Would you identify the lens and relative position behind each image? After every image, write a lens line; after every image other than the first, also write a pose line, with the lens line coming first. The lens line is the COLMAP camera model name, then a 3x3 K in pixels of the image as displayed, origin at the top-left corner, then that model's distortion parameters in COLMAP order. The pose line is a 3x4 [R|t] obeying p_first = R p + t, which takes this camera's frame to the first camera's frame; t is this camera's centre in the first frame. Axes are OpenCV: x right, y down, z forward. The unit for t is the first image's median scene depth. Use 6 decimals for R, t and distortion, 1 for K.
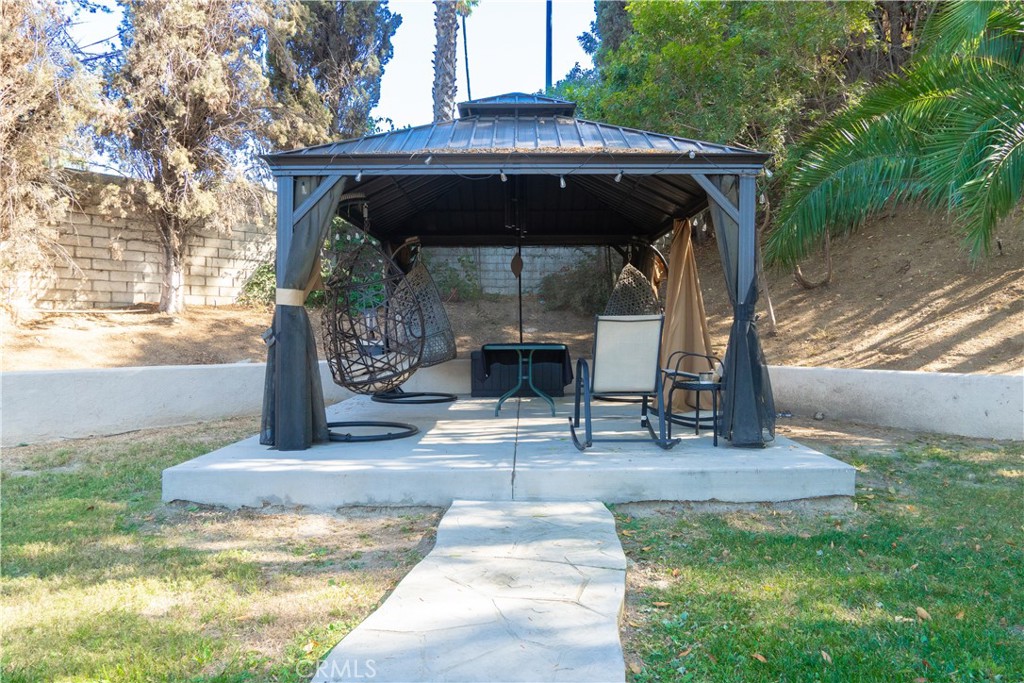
lens RADIAL K [[769.3, 0, 512.0], [0, 769.3, 341.5], [0, 0, 1]] dist [-0.008944, -0.009394]
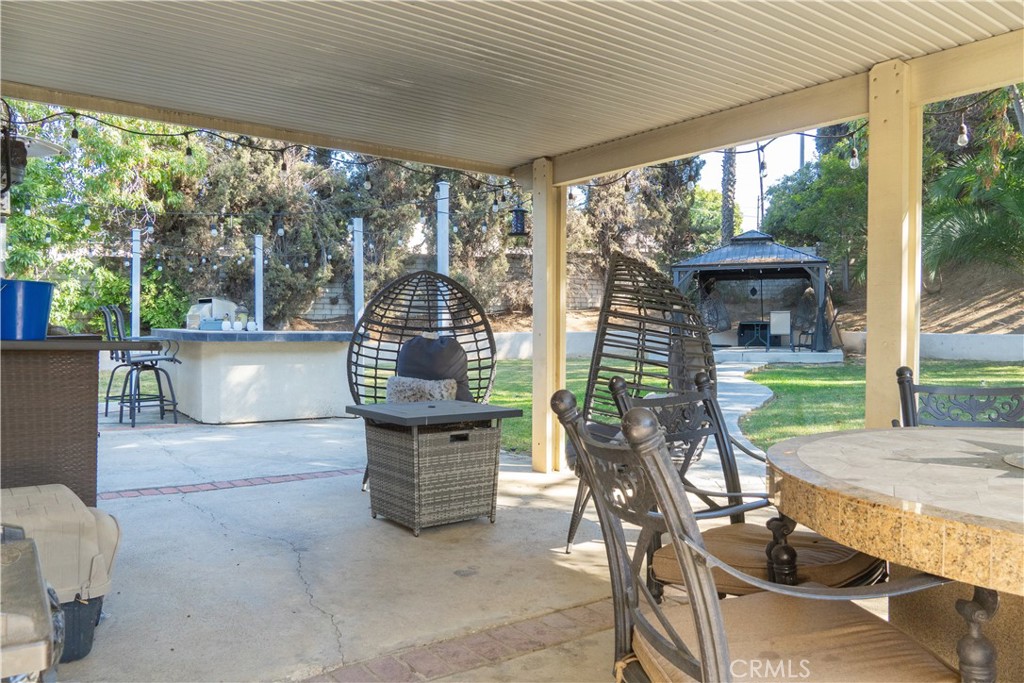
lens RADIAL K [[769.3, 0, 512.0], [0, 769.3, 341.5], [0, 0, 1]] dist [-0.008944, -0.009394]
pose [[0.932404, 0.004719, -0.361388, 0.146948], [-0.001347, 0.999953, 0.009581, 0.036291], [0.361416, -0.008447, 0.932366, -1.387077]]
